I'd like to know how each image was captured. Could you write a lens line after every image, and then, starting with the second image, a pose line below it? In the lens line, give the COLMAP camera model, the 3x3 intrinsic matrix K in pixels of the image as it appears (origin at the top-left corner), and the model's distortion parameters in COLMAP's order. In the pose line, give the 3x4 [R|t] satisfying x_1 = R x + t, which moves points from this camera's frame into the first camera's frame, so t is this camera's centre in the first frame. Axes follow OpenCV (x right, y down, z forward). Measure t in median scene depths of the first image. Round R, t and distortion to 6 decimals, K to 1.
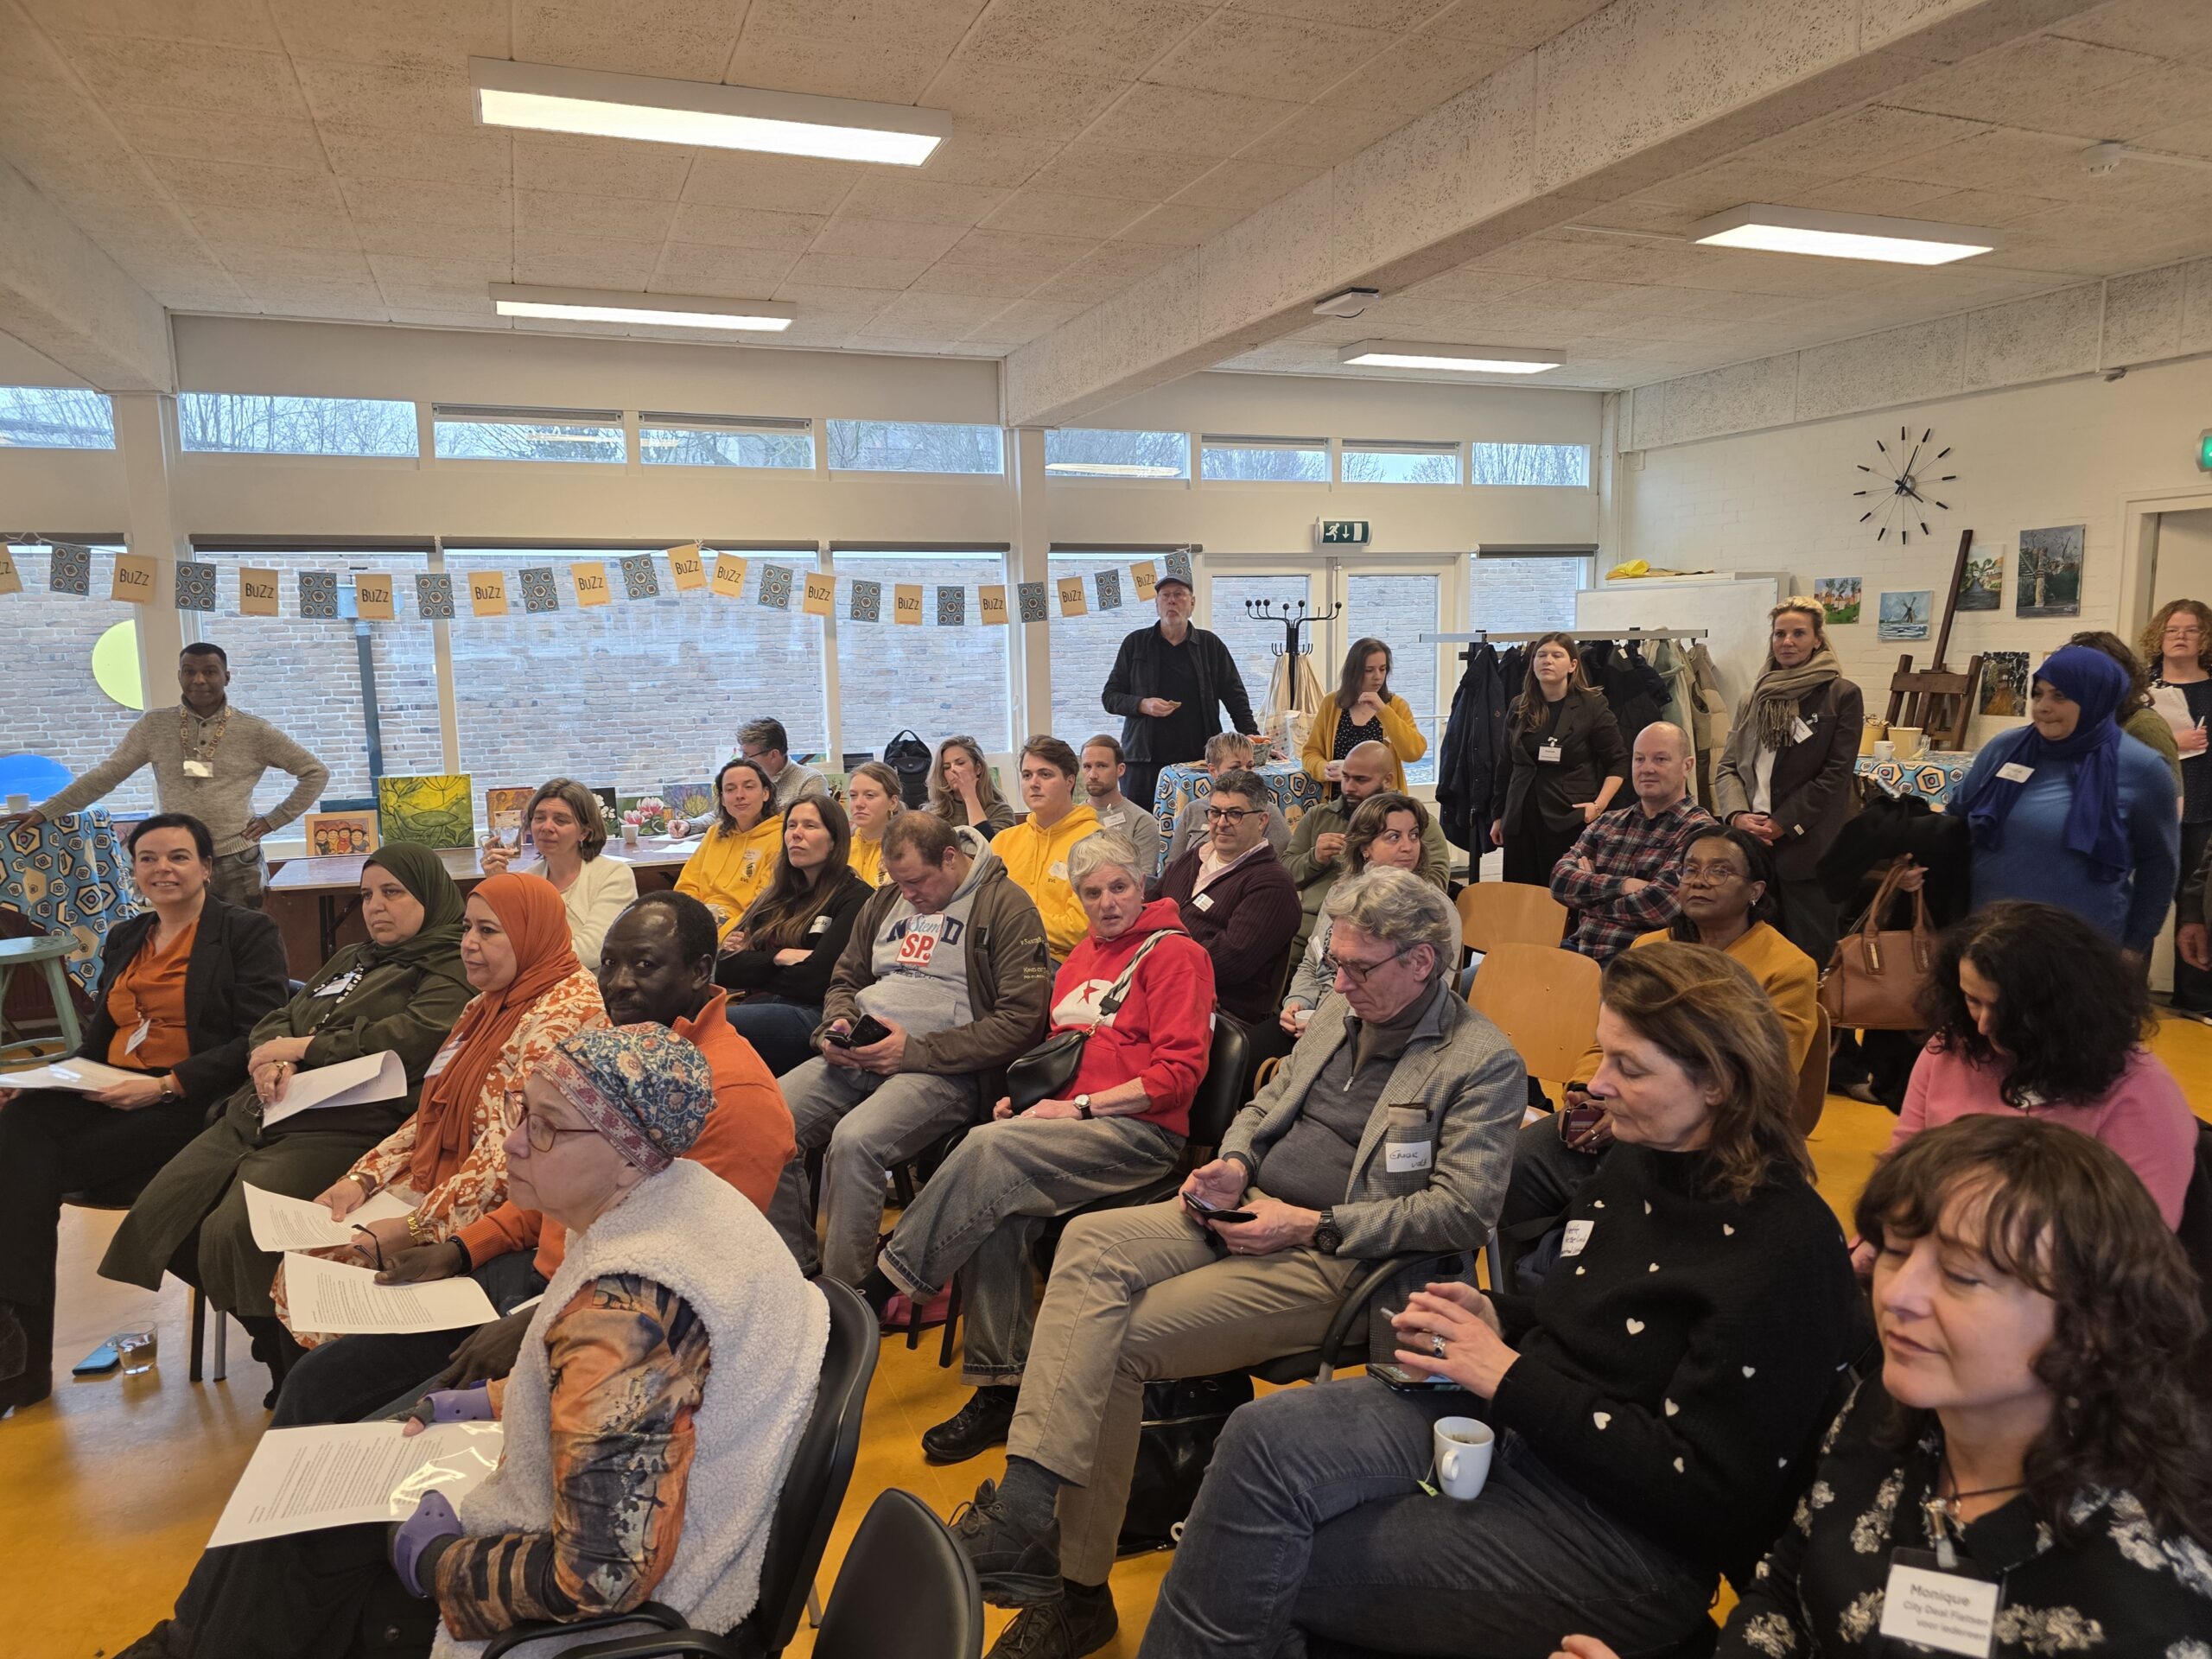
lens RADIAL K [[1475.4, 0, 1120.1], [0, 1475.4, 835.6], [0, 0, 1]] dist [0.062311, -0.051712]
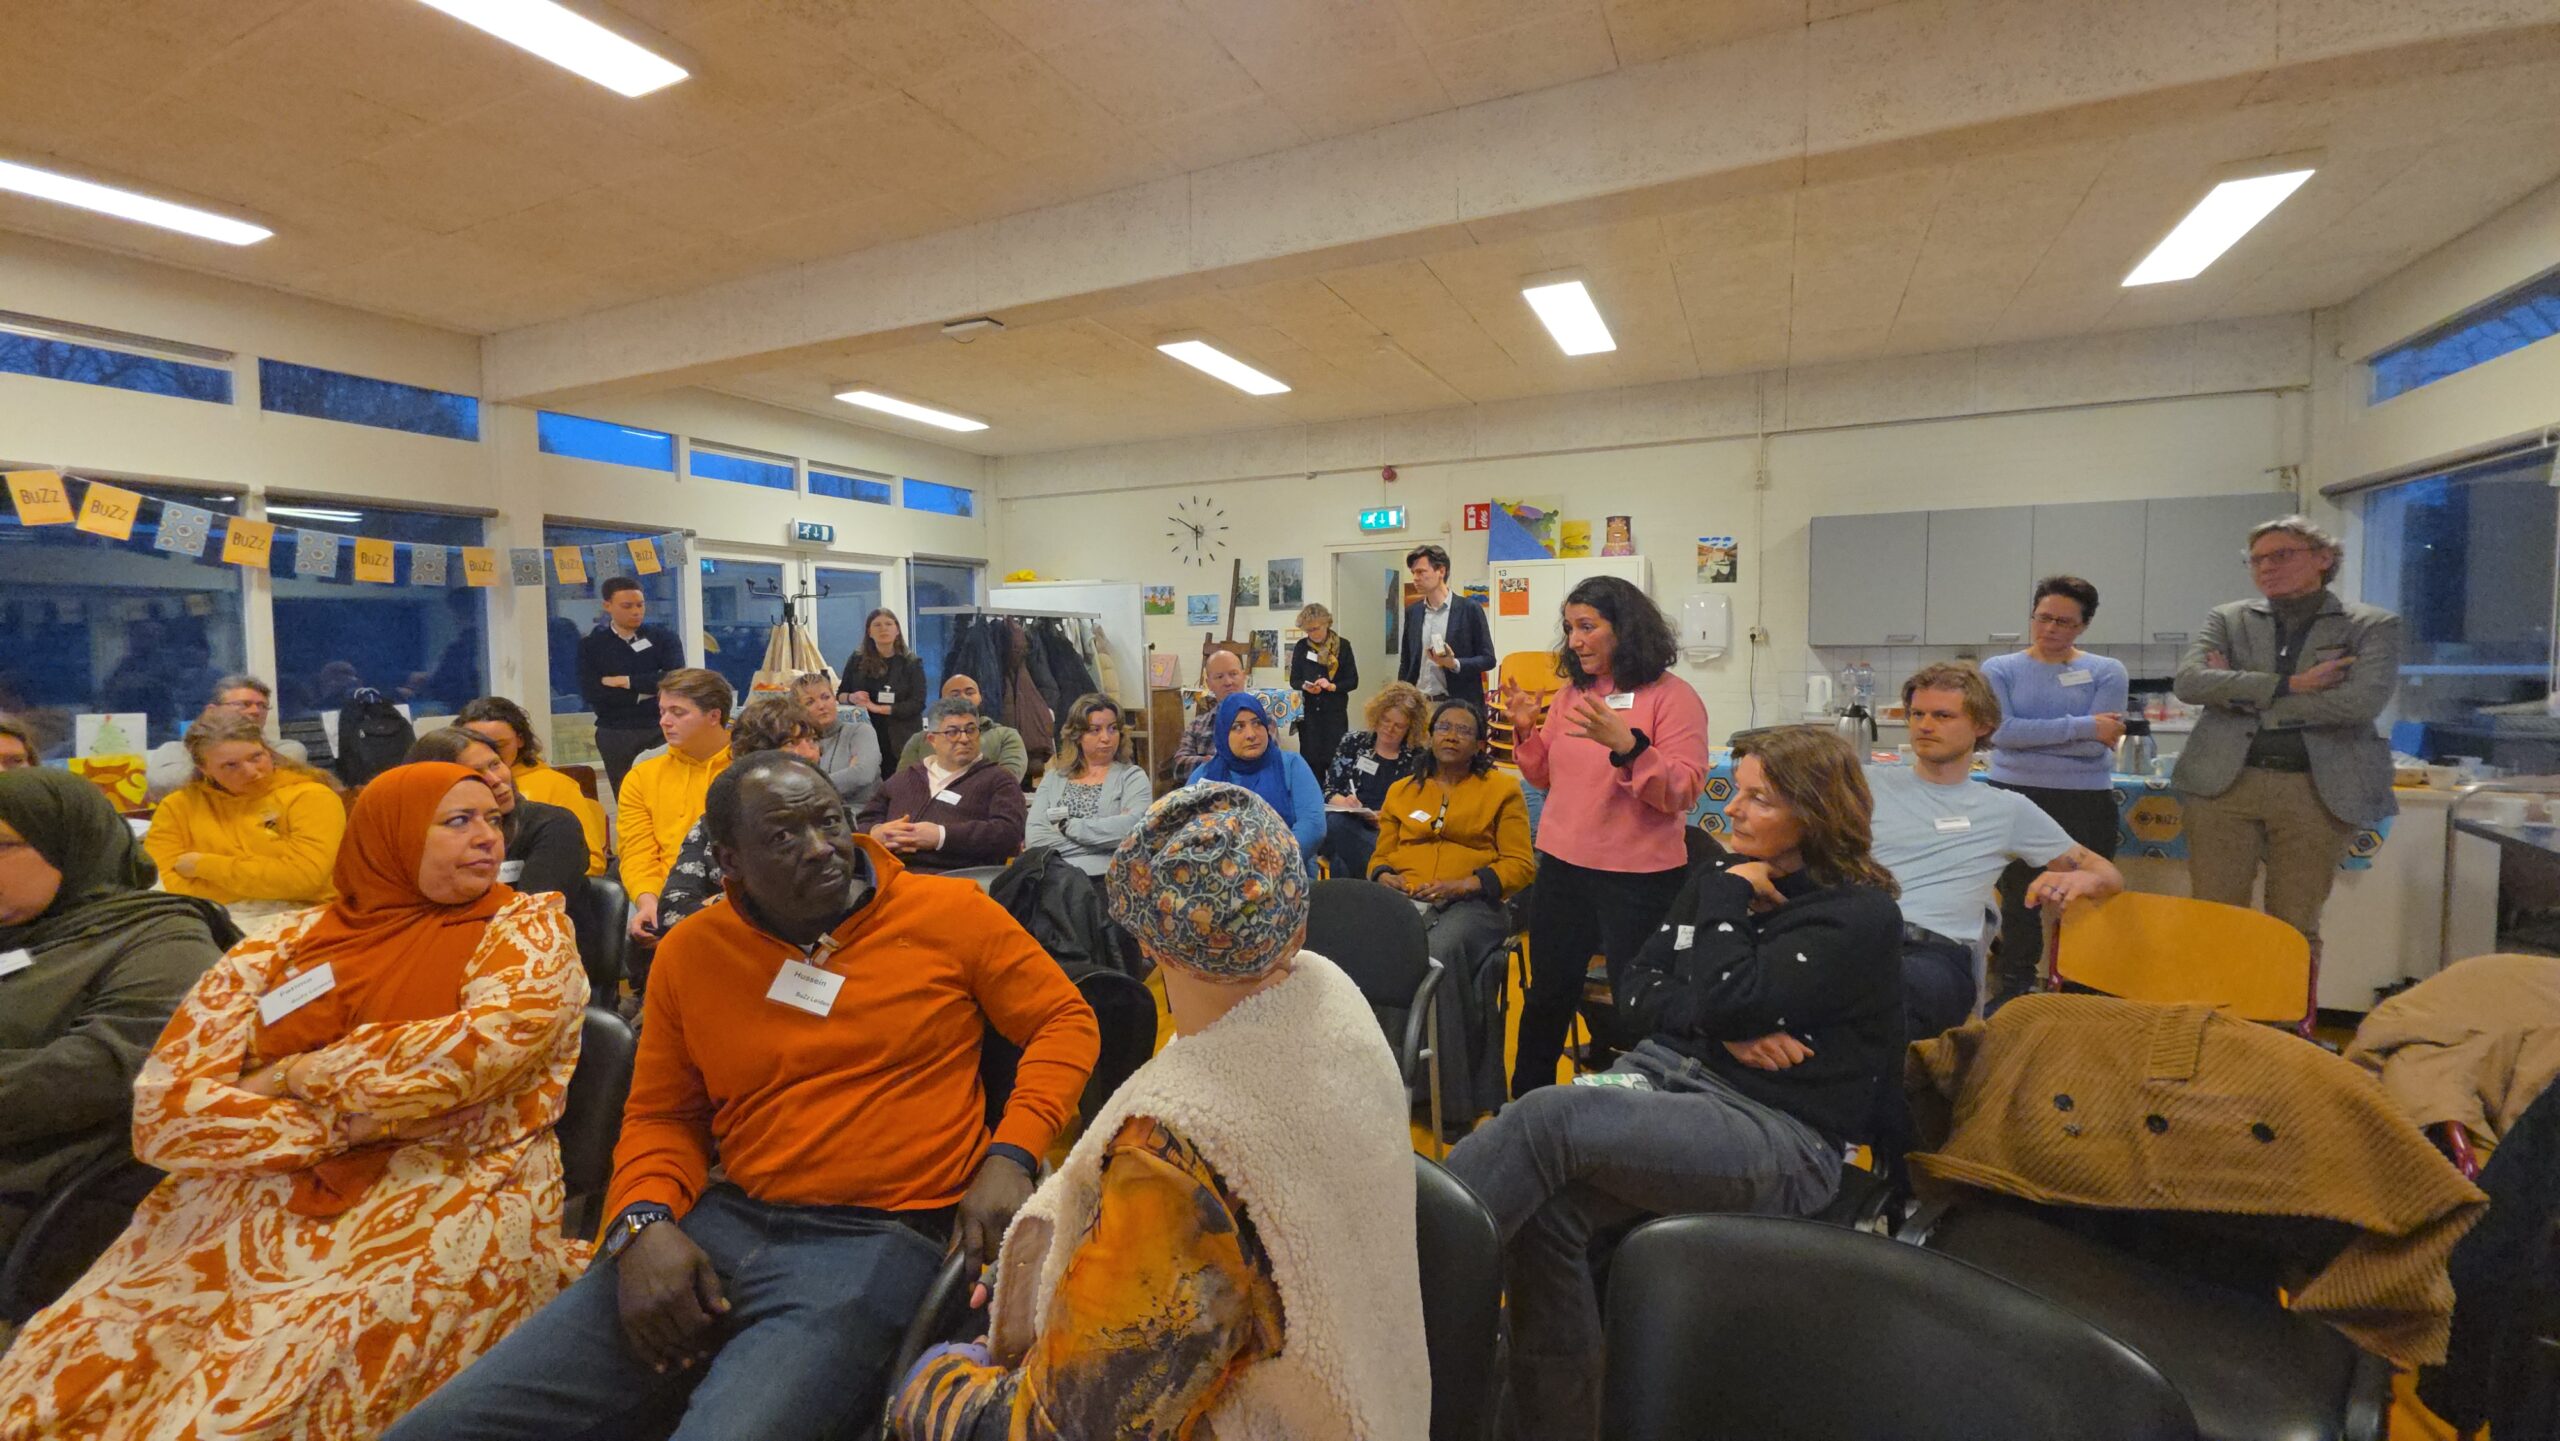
lens RADIAL K [[1014.8, 0, 1290.8], [0, 1014.8, 692.4], [0, 0, 1]] dist [0.013680, -0.007777]
pose [[0.735710, -0.022222, 0.676932, -0.166720], [0.087523, 0.994201, -0.062486, 0.022120], [-0.671618, 0.105219, 0.733388, 0.137390]]
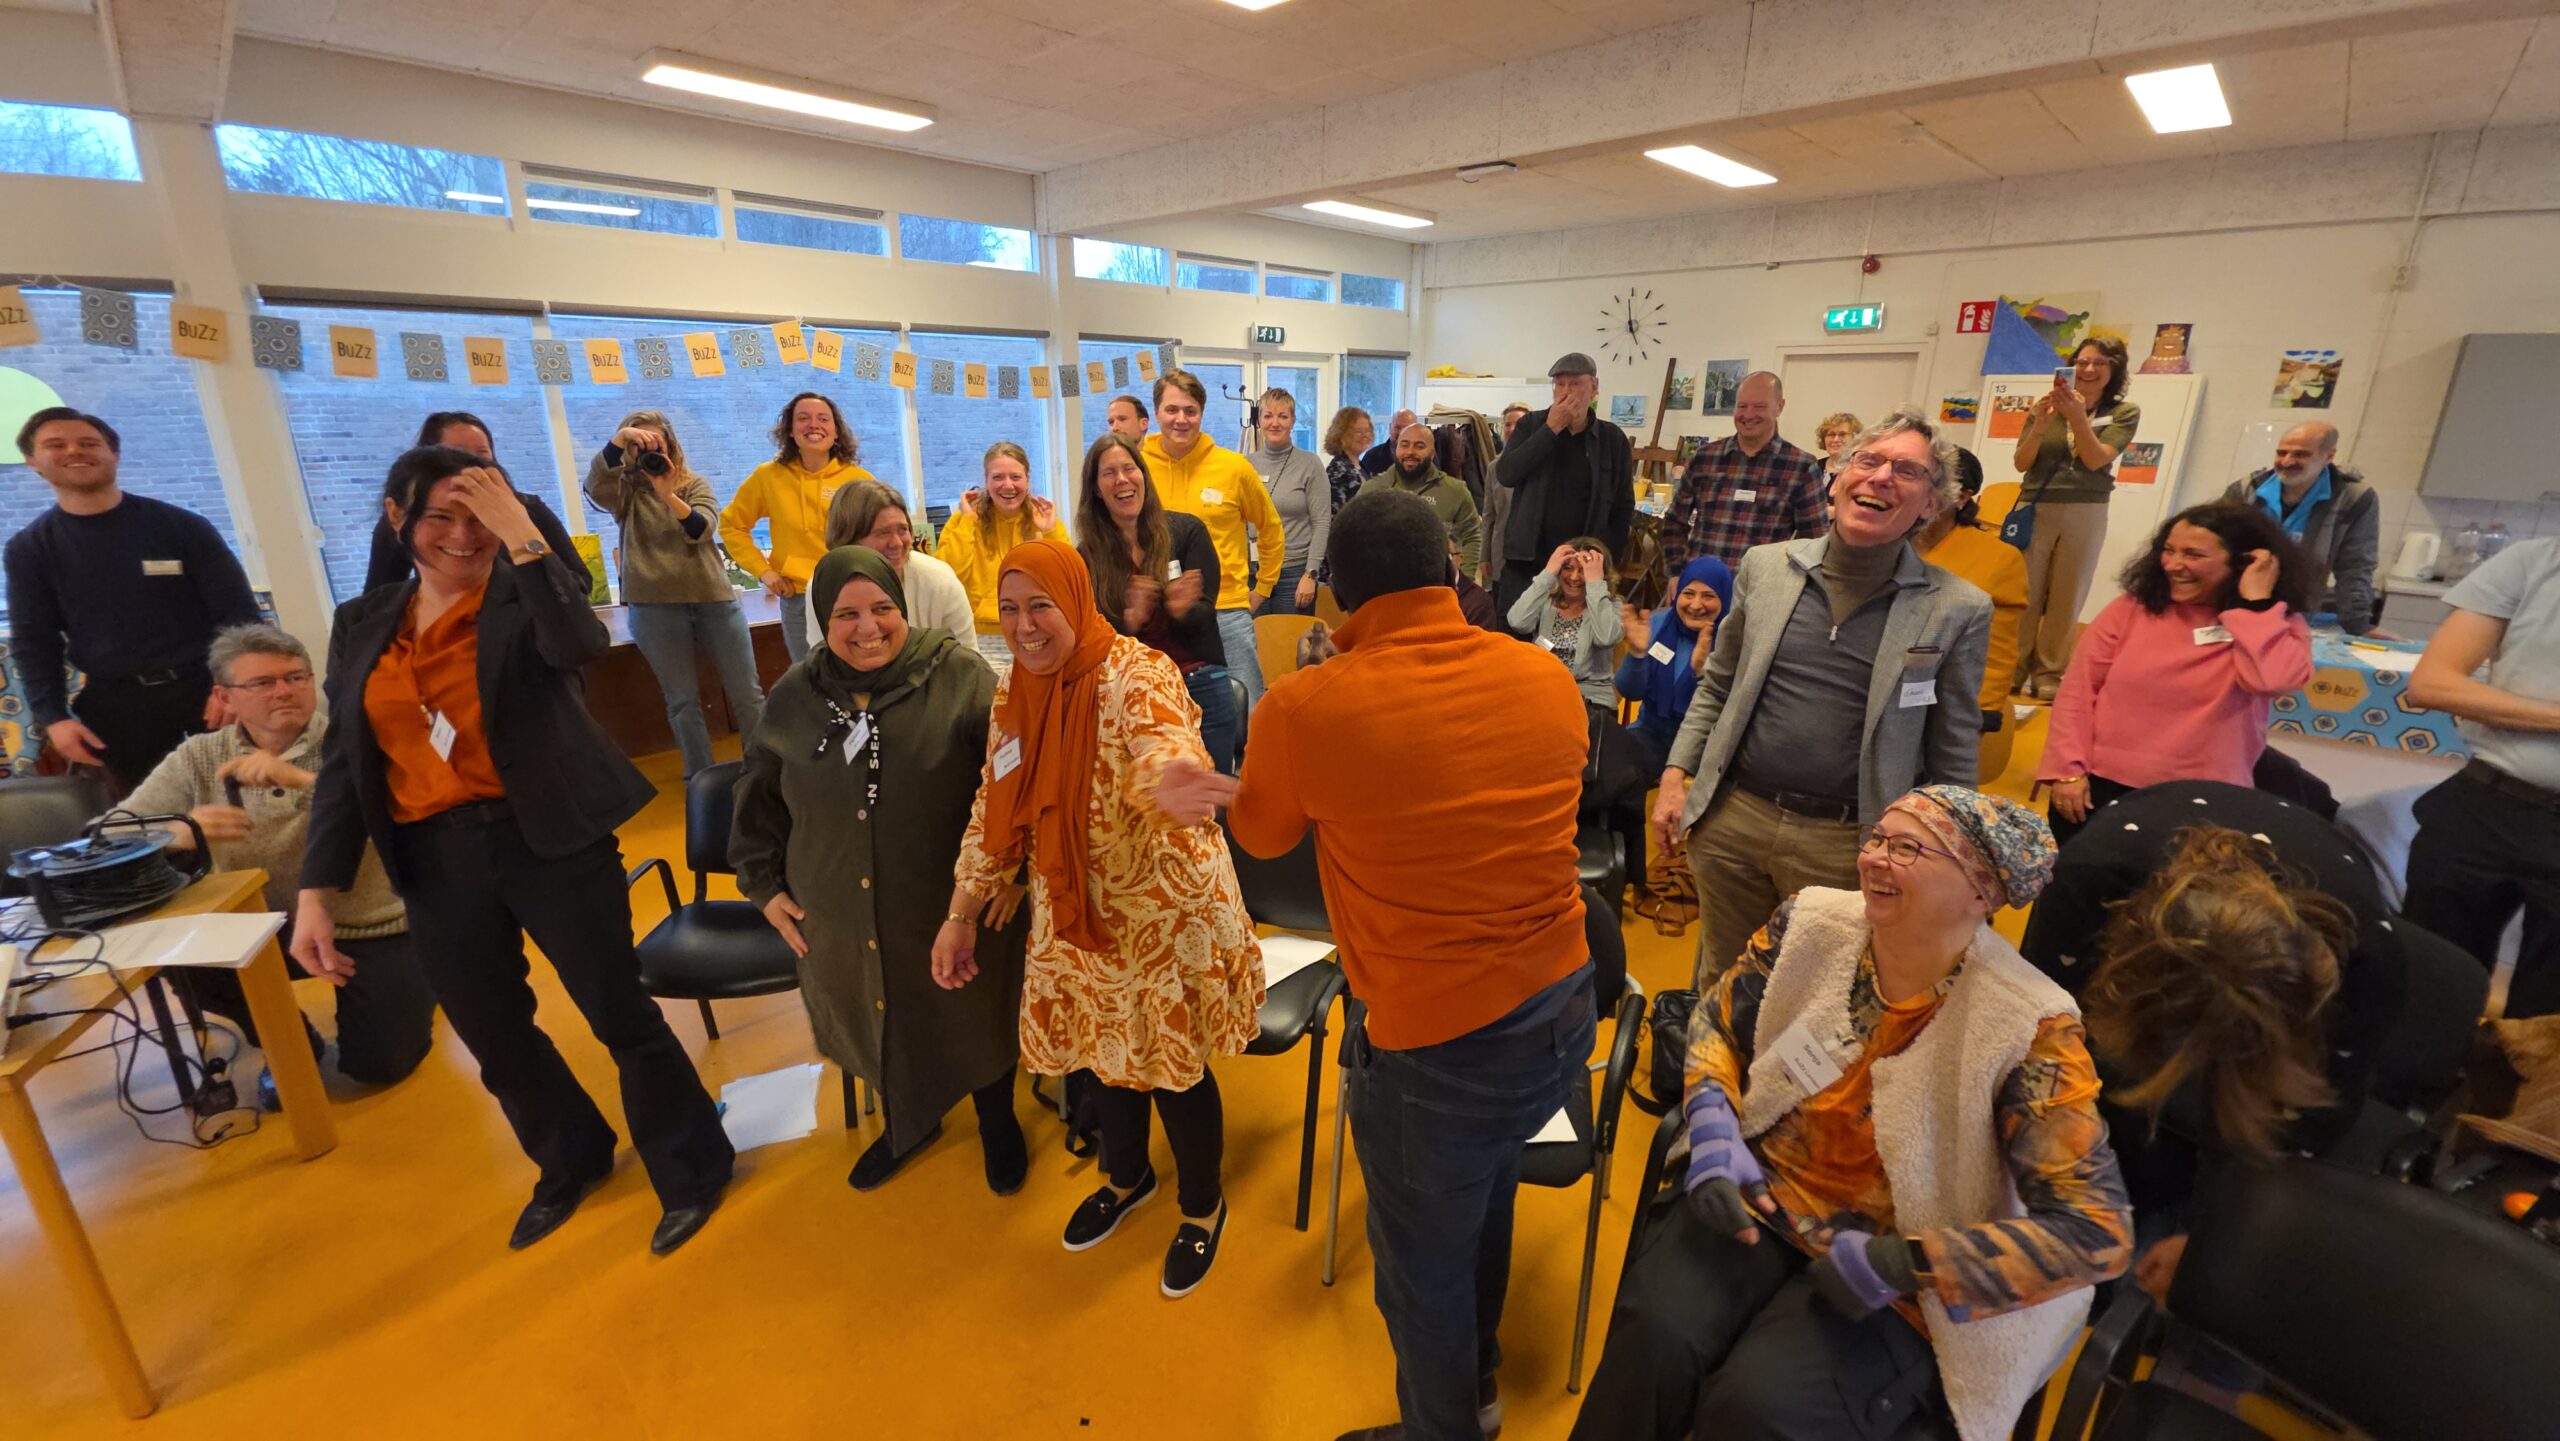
lens RADIAL K [[1014.8, 0, 1290.8], [0, 1014.8, 692.4], [0, 0, 1]] dist [0.013680, -0.007777]
pose [[0.916028, -0.086549, 0.391665, -0.273990], [0.027519, 0.987703, 0.153898, -0.027805], [-0.400169, -0.130196, 0.907146, 0.121045]]
